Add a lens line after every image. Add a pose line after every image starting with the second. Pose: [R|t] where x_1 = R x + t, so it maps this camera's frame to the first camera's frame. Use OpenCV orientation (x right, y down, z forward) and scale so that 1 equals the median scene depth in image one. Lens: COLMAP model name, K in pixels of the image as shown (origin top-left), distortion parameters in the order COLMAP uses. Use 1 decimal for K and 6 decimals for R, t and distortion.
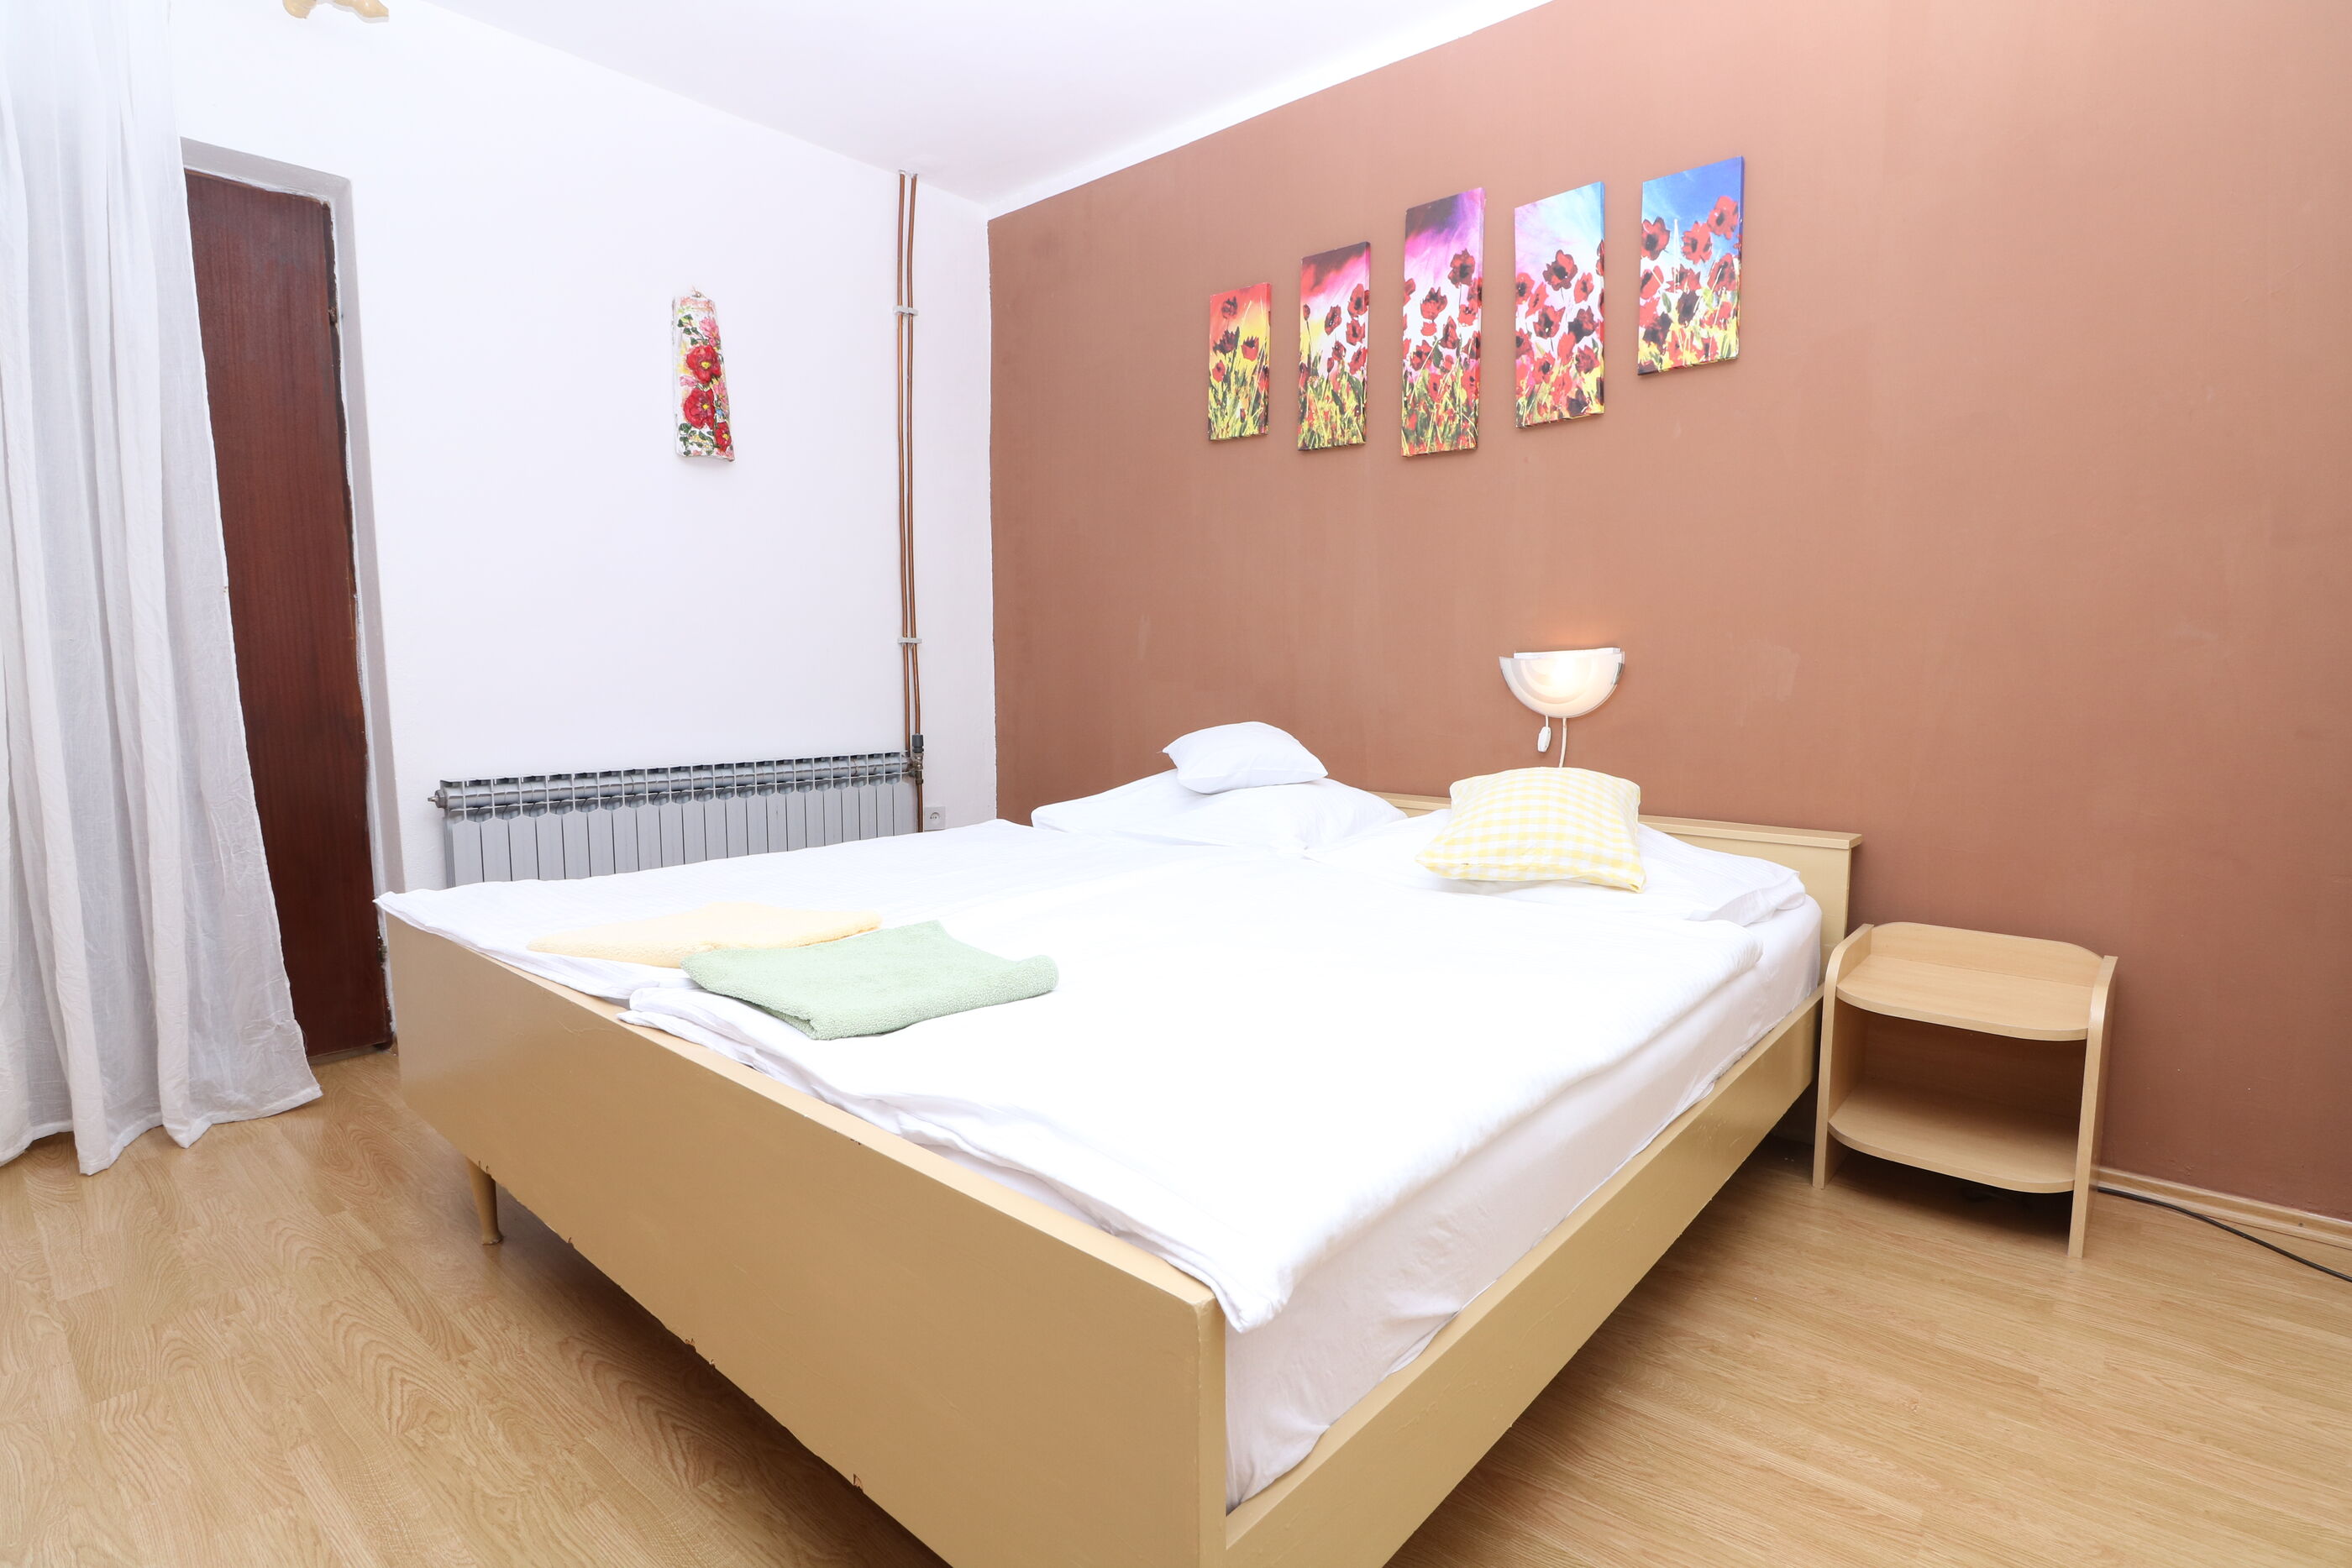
lens RADIAL K [[1129.1, 0, 1188.4], [0, 1129.1, 786.6], [0, 0, 1]] dist [-0.005279, -0.007146]
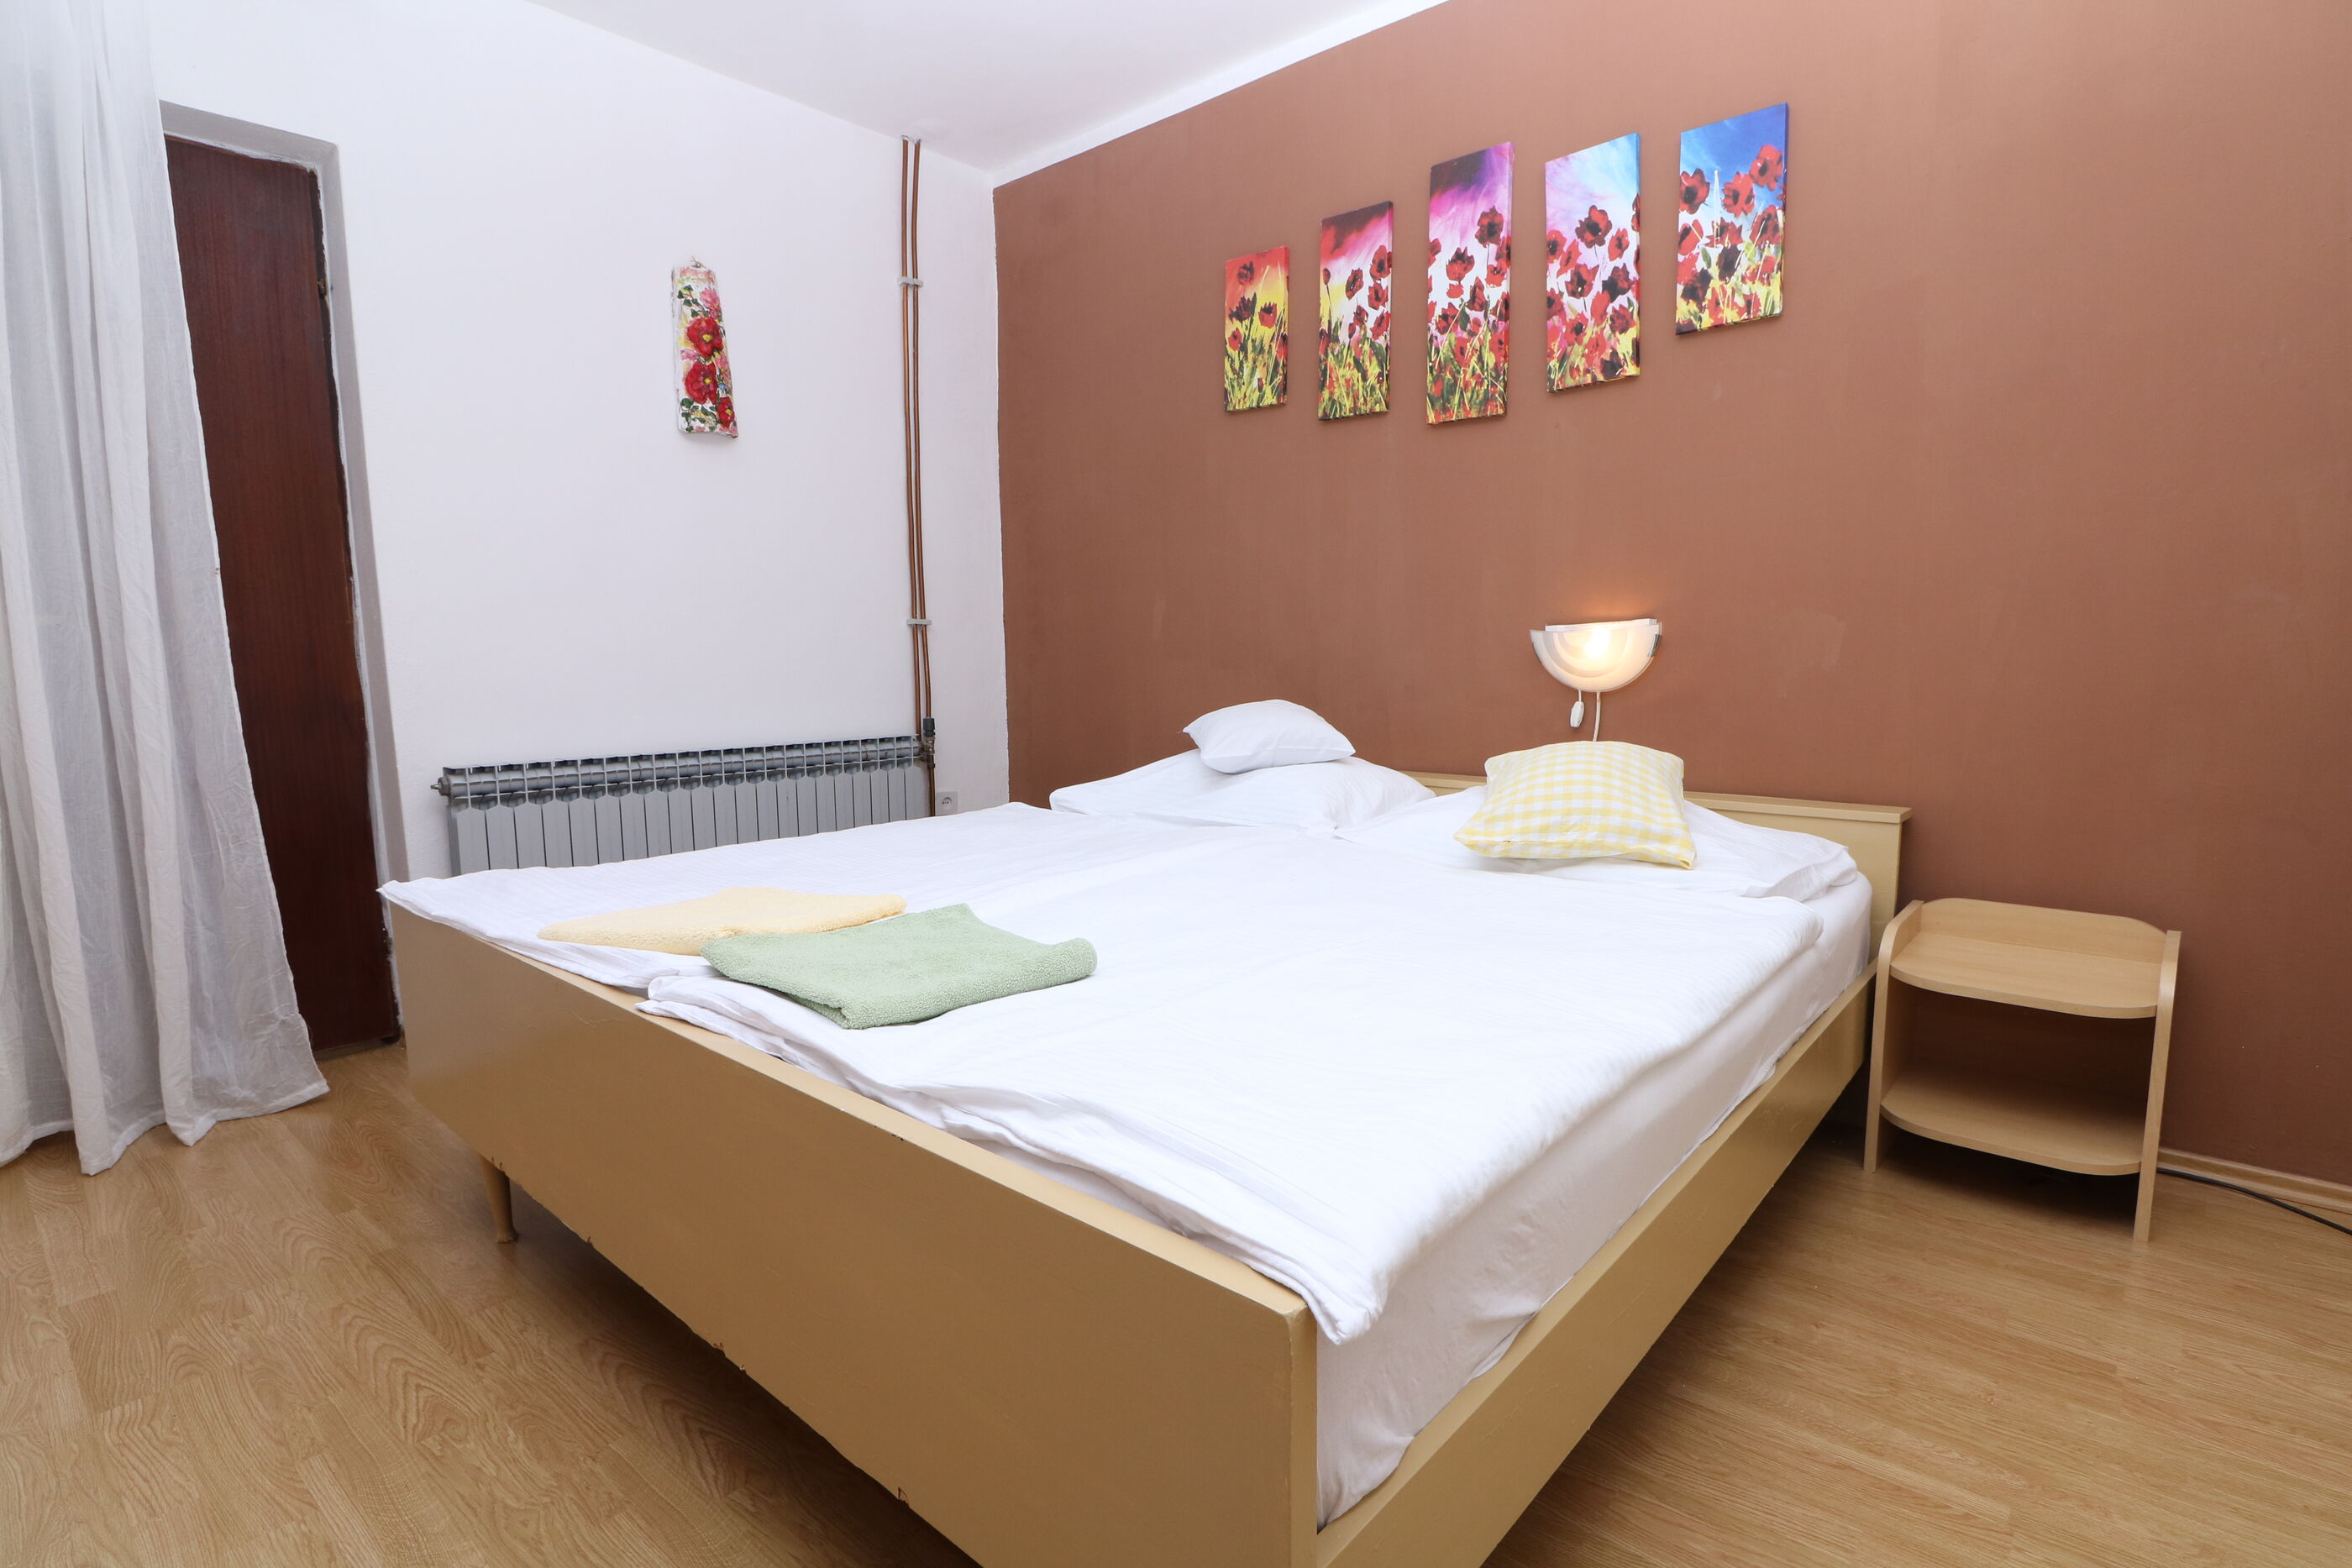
lens RADIAL K [[1129.1, 0, 1188.6], [0, 1129.1, 794.8], [0, 0, 1]] dist [-0.005279, -0.007146]
pose [[0.999955, -0.009374, -0.001321, -0.018458], [0.009397, 0.999784, 0.018565, 0.005950], [0.001147, -0.018576, 0.999827, 0.026439]]
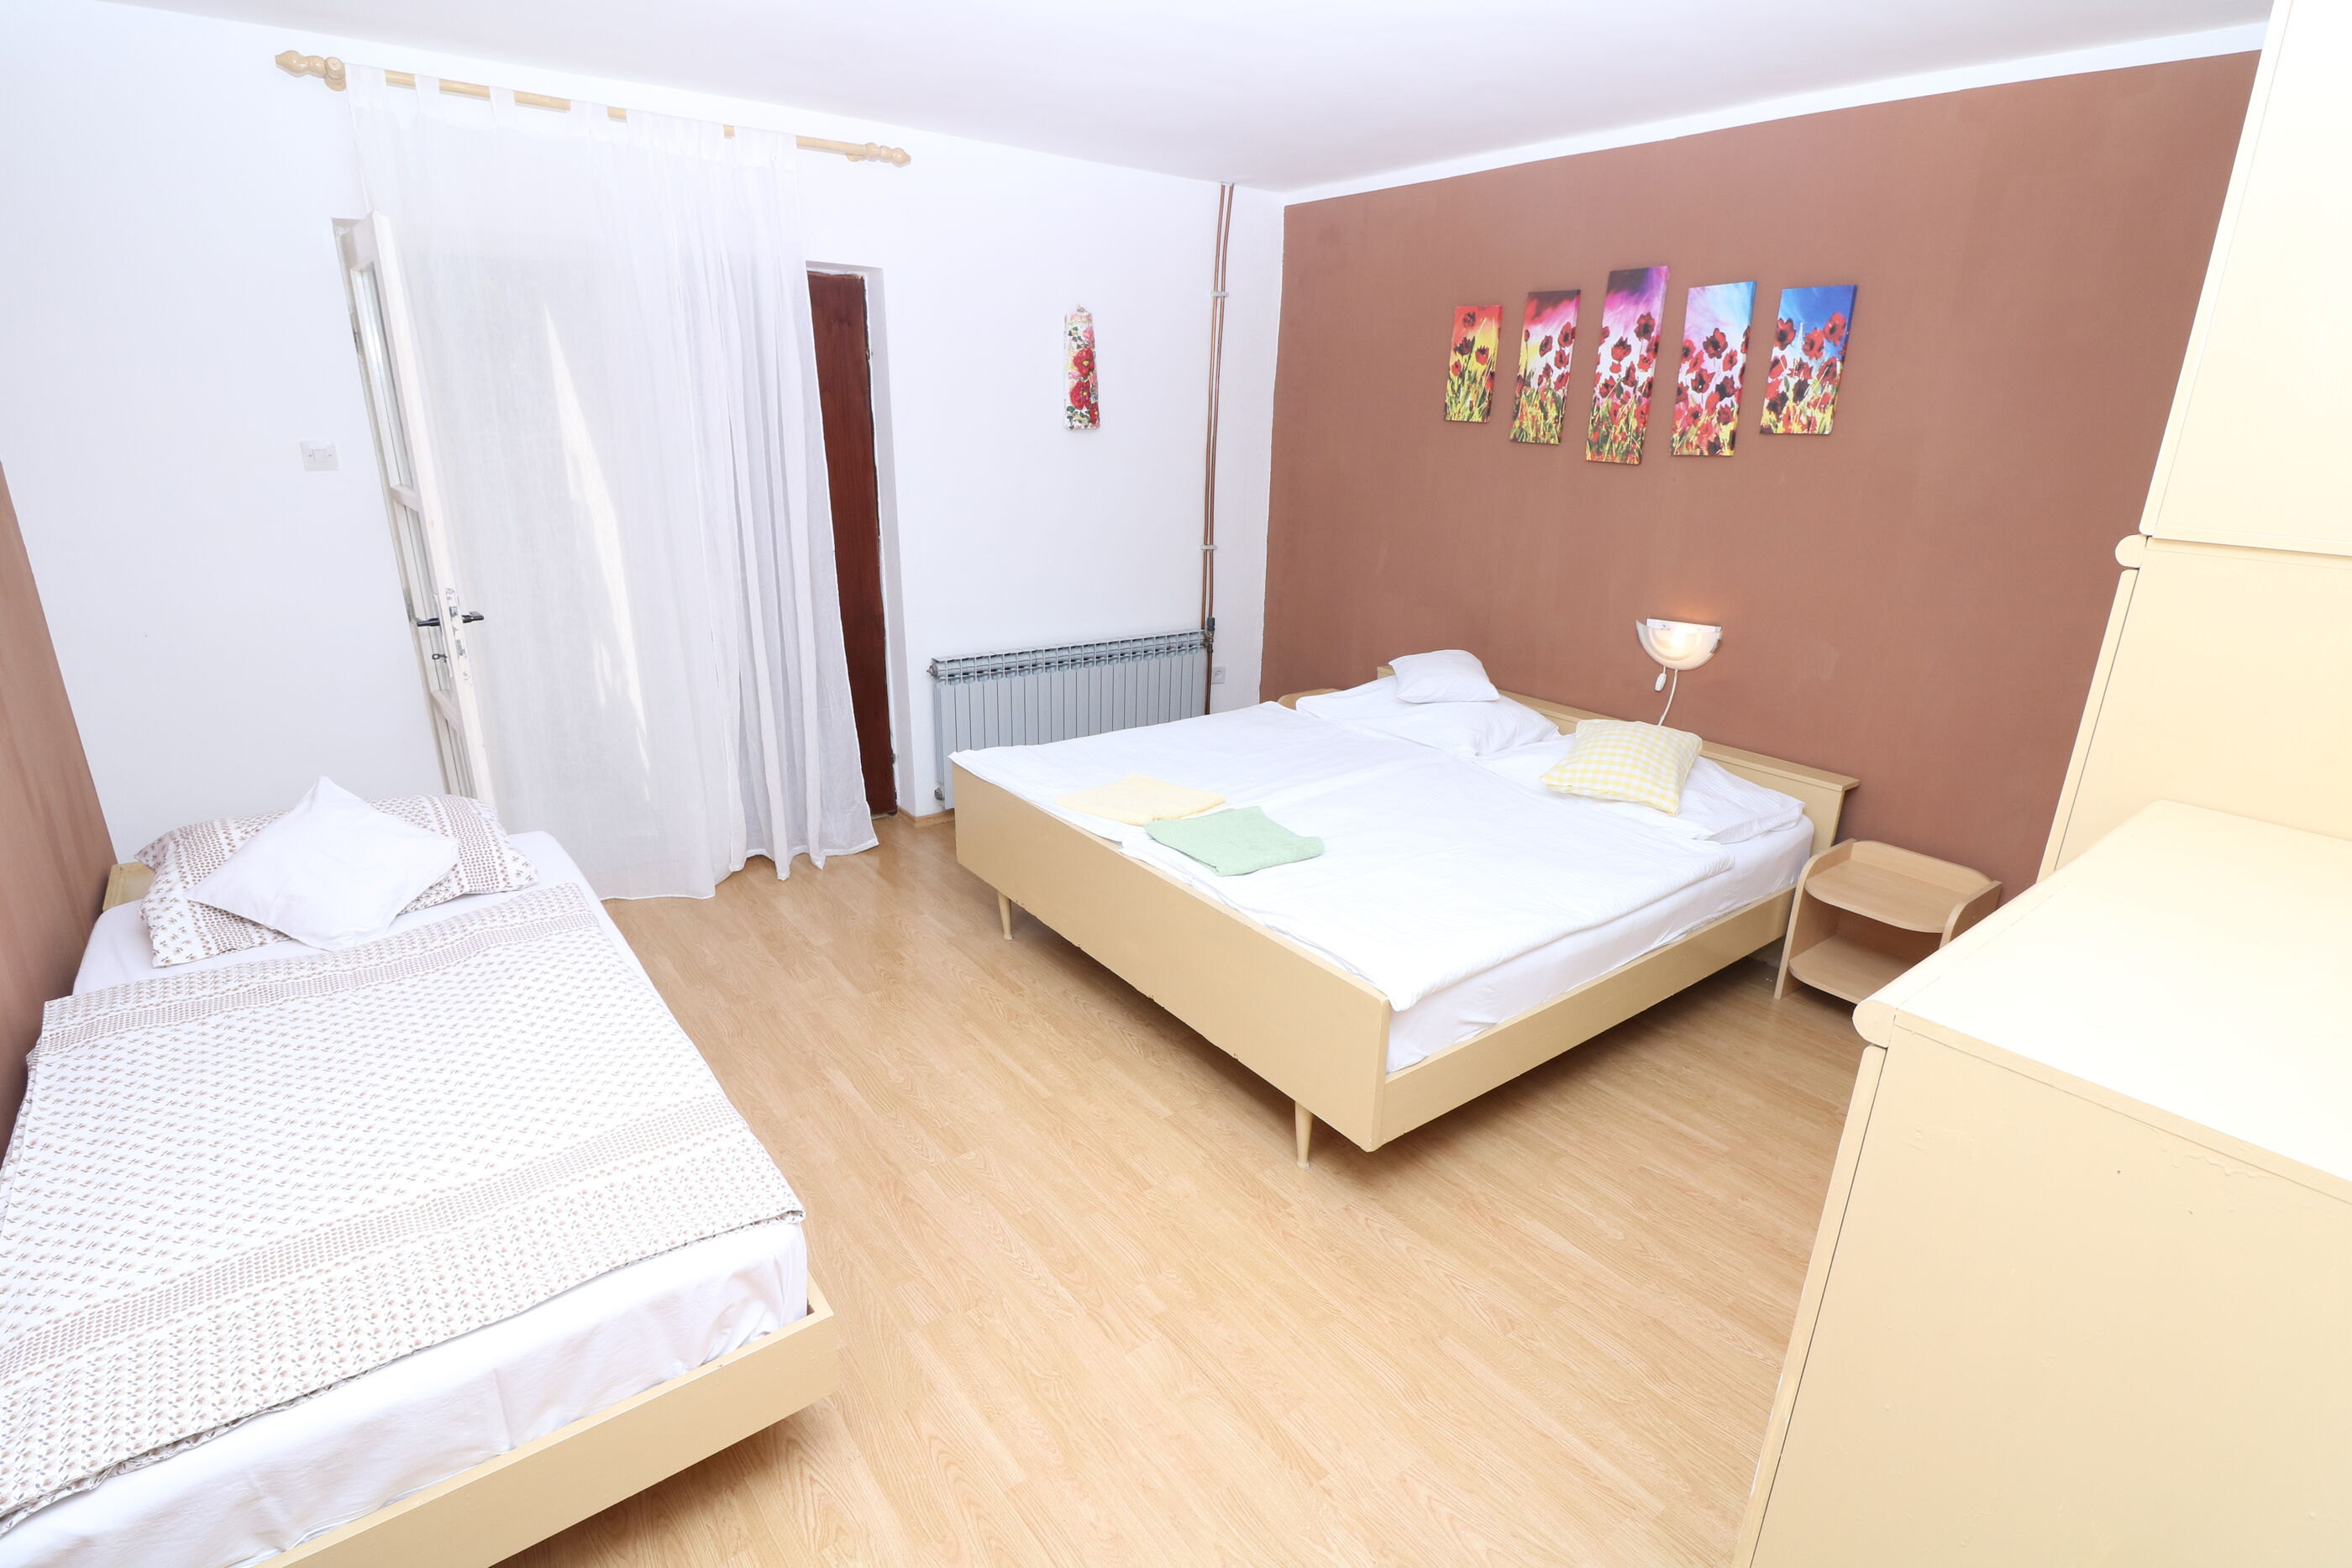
lens RADIAL K [[1098.5, 0, 1191.8], [0, 1098.5, 784.2], [0, 0, 1]] dist [-0.012128, -0.005143]
pose [[0.979794, 0.088313, -0.179456, -0.004042], [-0.048766, 0.975642, 0.213880, -0.180479], [0.193973, -0.200807, 0.960235, -0.461218]]
